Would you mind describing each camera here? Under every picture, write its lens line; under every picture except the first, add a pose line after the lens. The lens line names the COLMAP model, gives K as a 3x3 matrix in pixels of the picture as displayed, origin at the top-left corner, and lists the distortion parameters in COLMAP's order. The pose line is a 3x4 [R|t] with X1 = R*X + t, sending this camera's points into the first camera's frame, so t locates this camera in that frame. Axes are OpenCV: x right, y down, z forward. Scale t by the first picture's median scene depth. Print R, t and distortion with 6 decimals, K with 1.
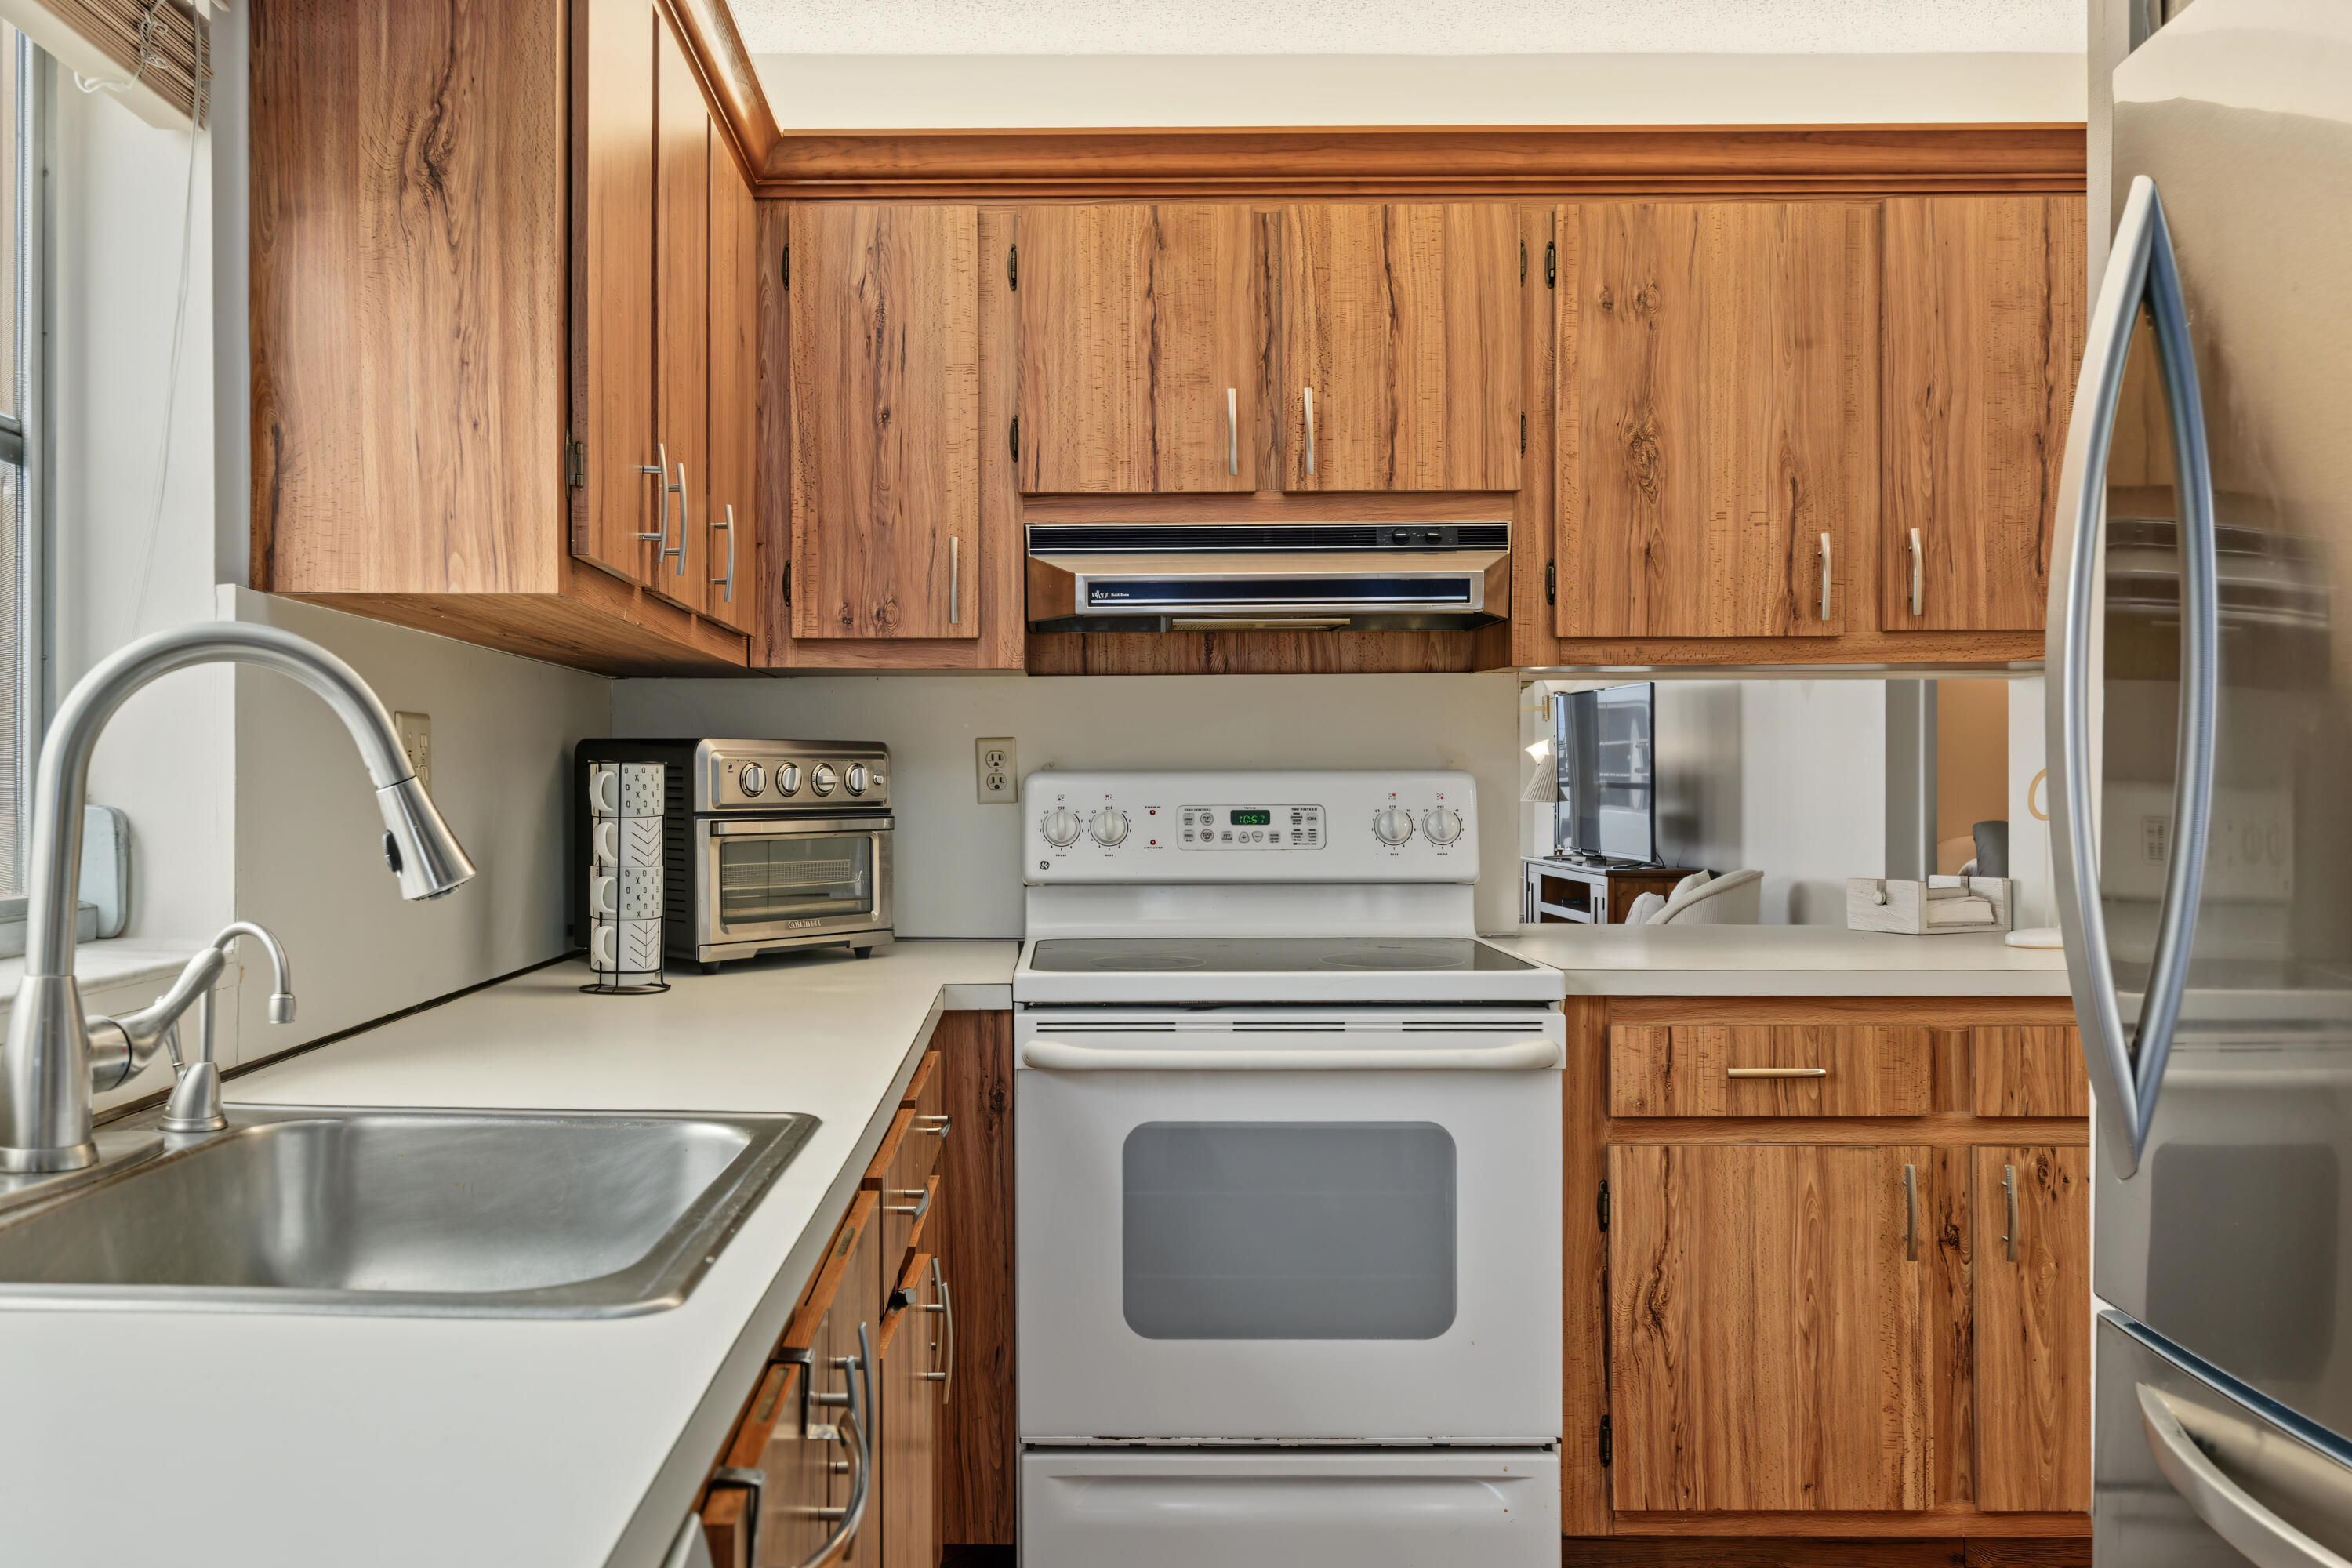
lens RADIAL K [[1818.6, 0, 1063.0], [0, 1818.6, 758.4], [0, 0, 1]] dist [0.002821, 0.002204]
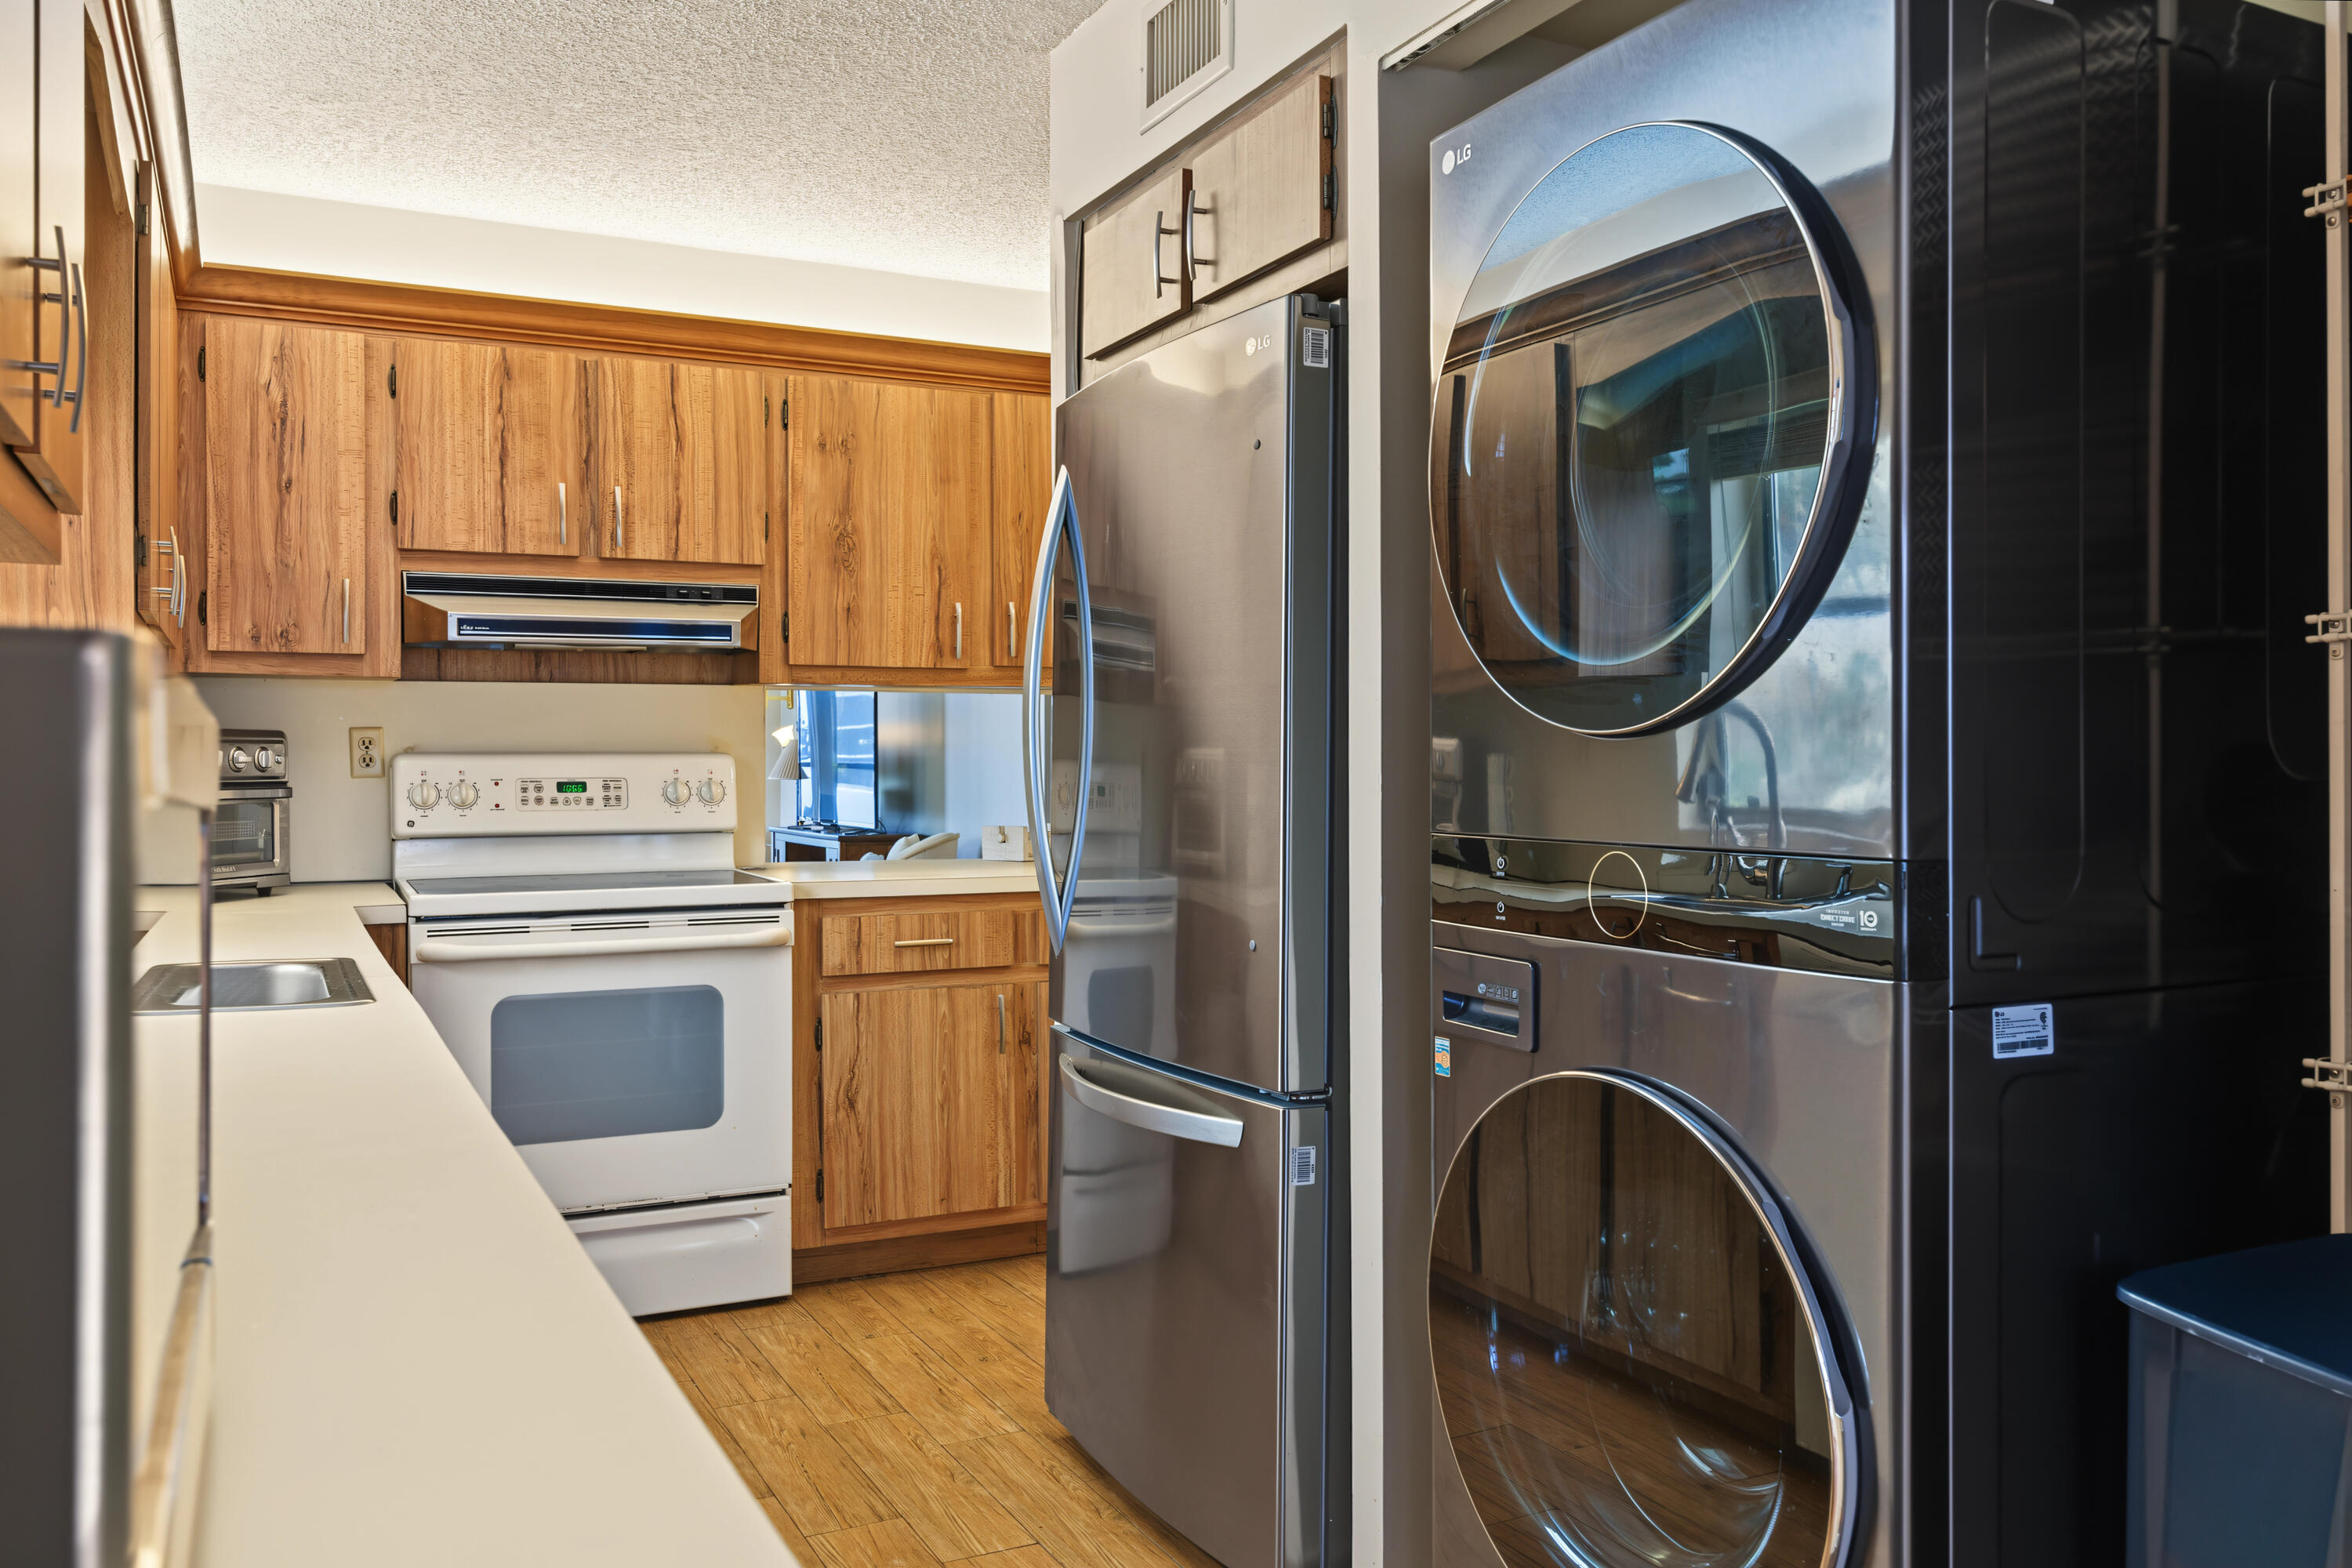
lens RADIAL K [[1780.7, 0, 1161.7], [0, 1780.7, 801.8], [0, 0, 1]] dist [-0.002724, 0.000701]
pose [[0.894984, -0.009334, 0.446001, -0.109869], [-0.006147, 0.999428, 0.033251, -0.004613], [-0.446056, -0.032501, 0.894415, -0.455372]]
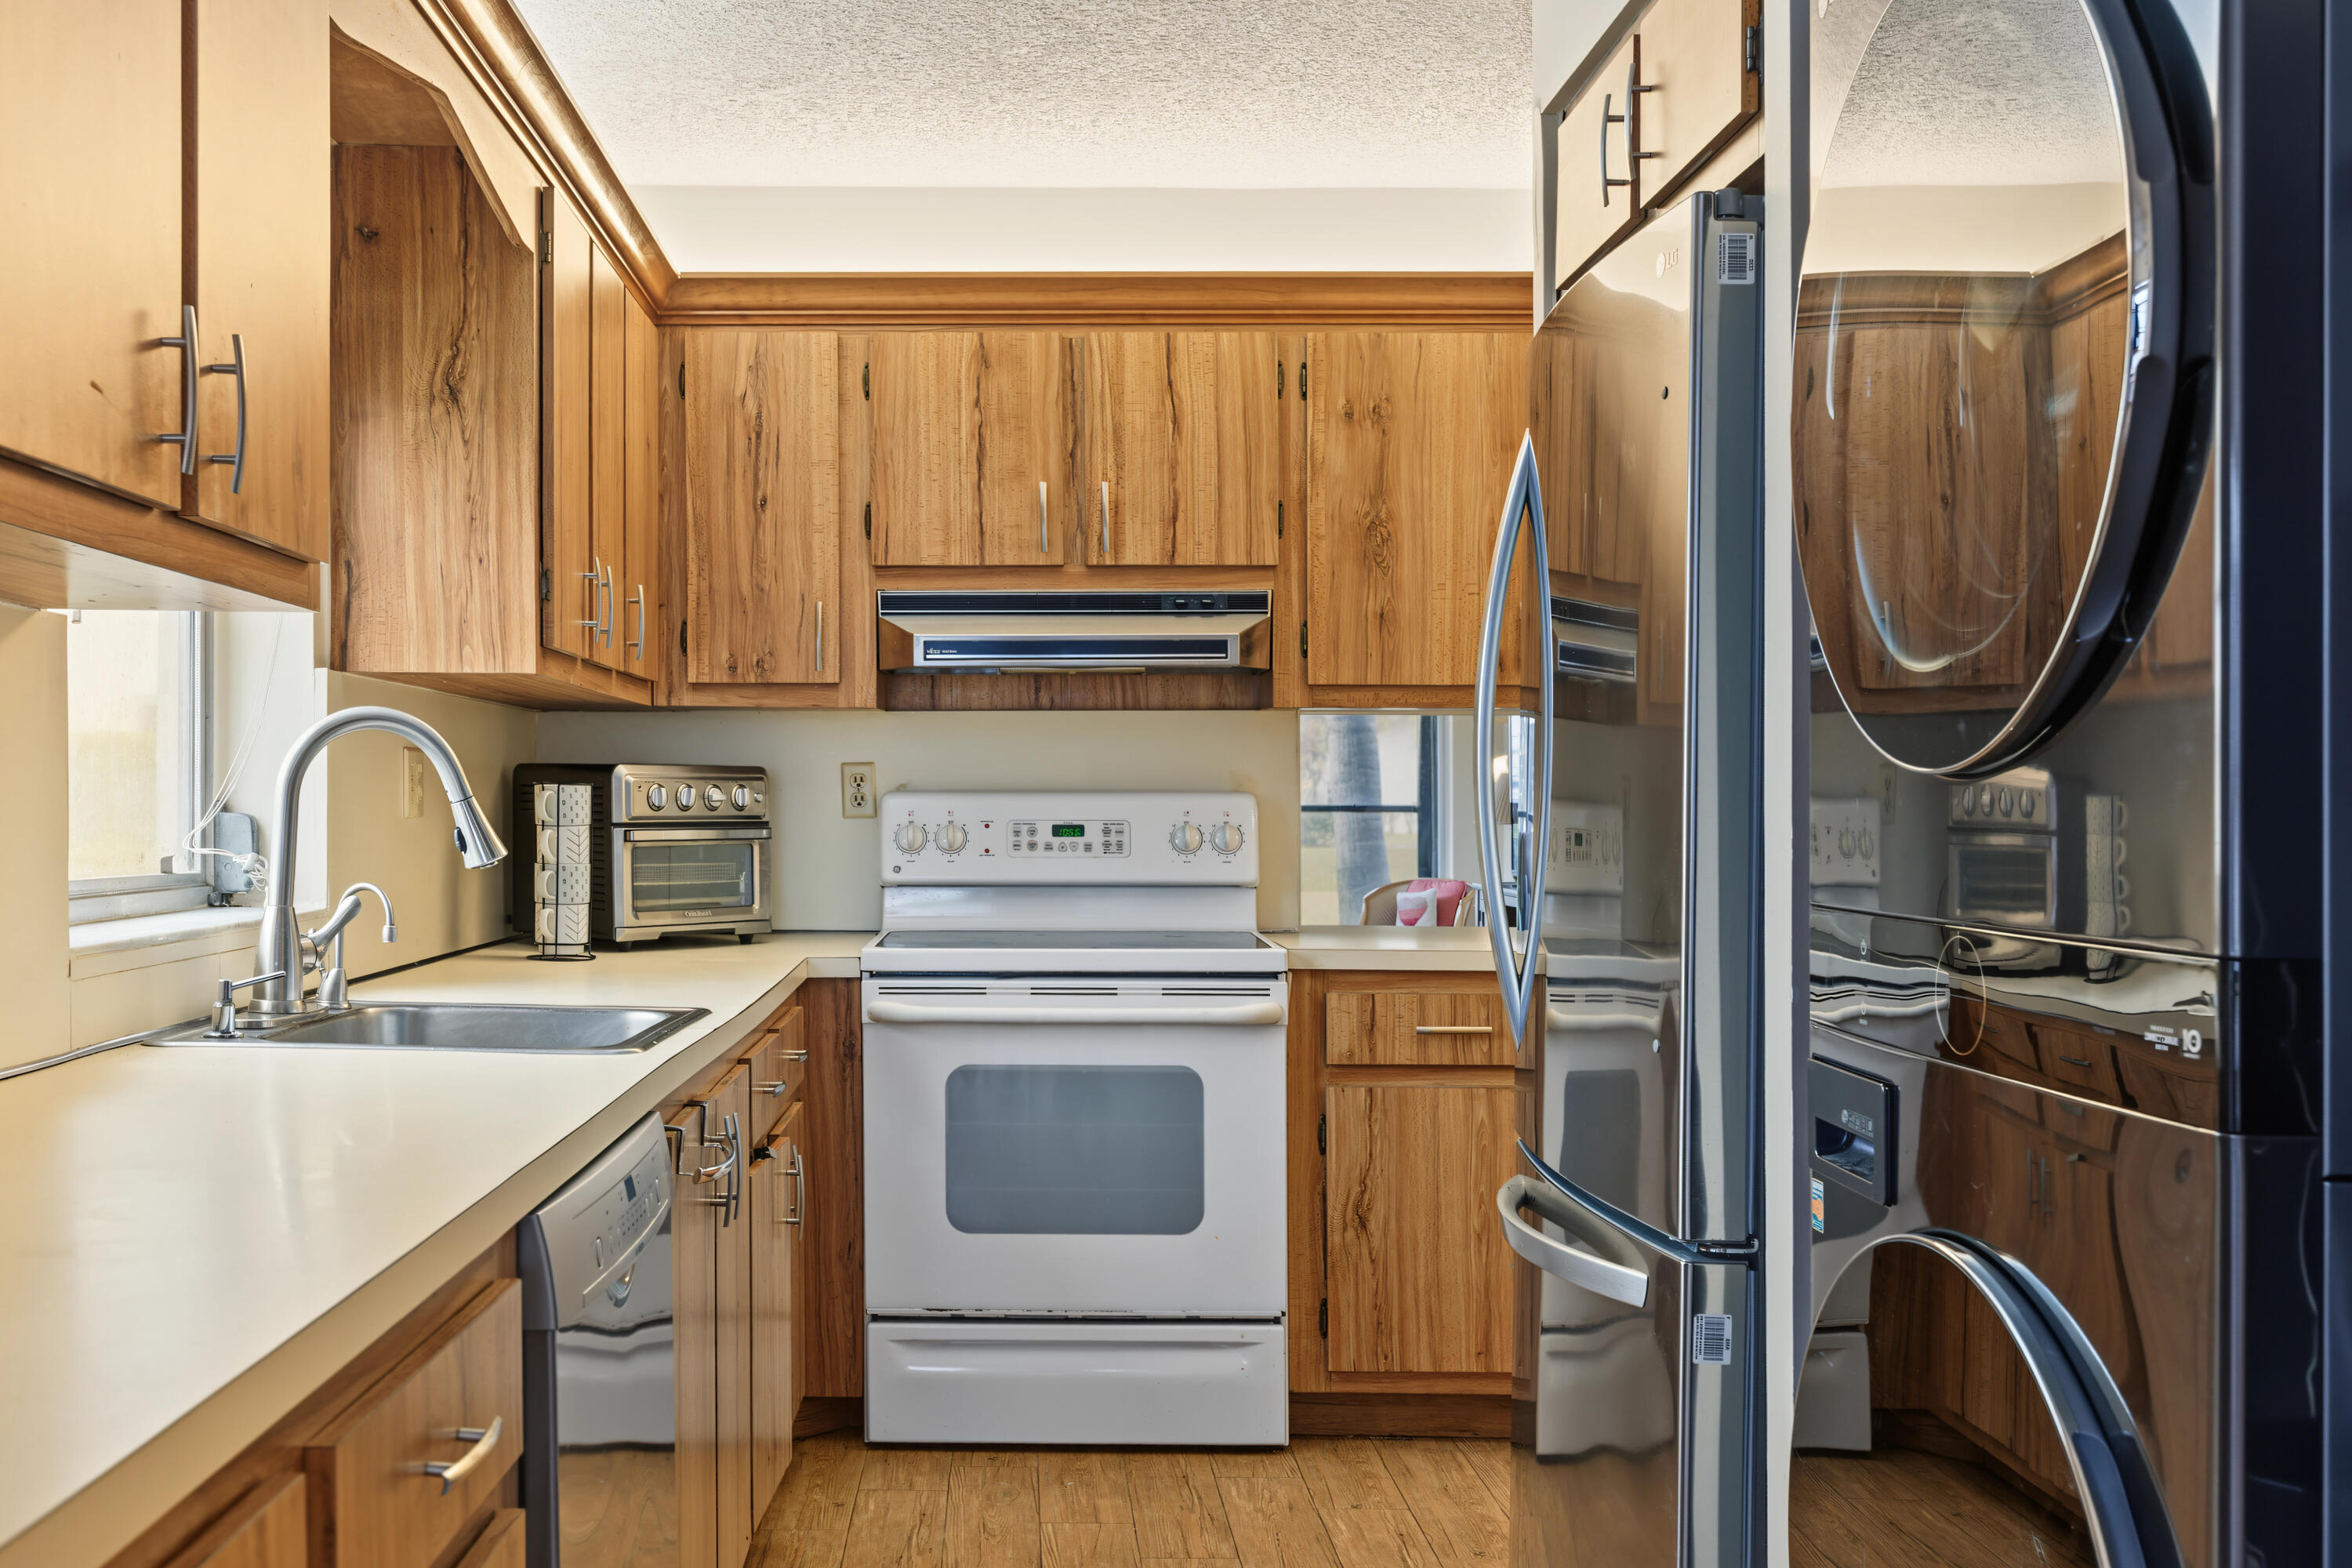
lens RADIAL K [[2262.3, 0, 977.7], [0, 2262.3, 884.2], [0, 0, 1]] dist [0.002658, -0.001628]
pose [[0.999854, 0.005788, -0.016054, 0.074648], [-0.004970, 0.998710, 0.050525, -0.008279], [0.016325, -0.050438, 0.998594, -0.548392]]
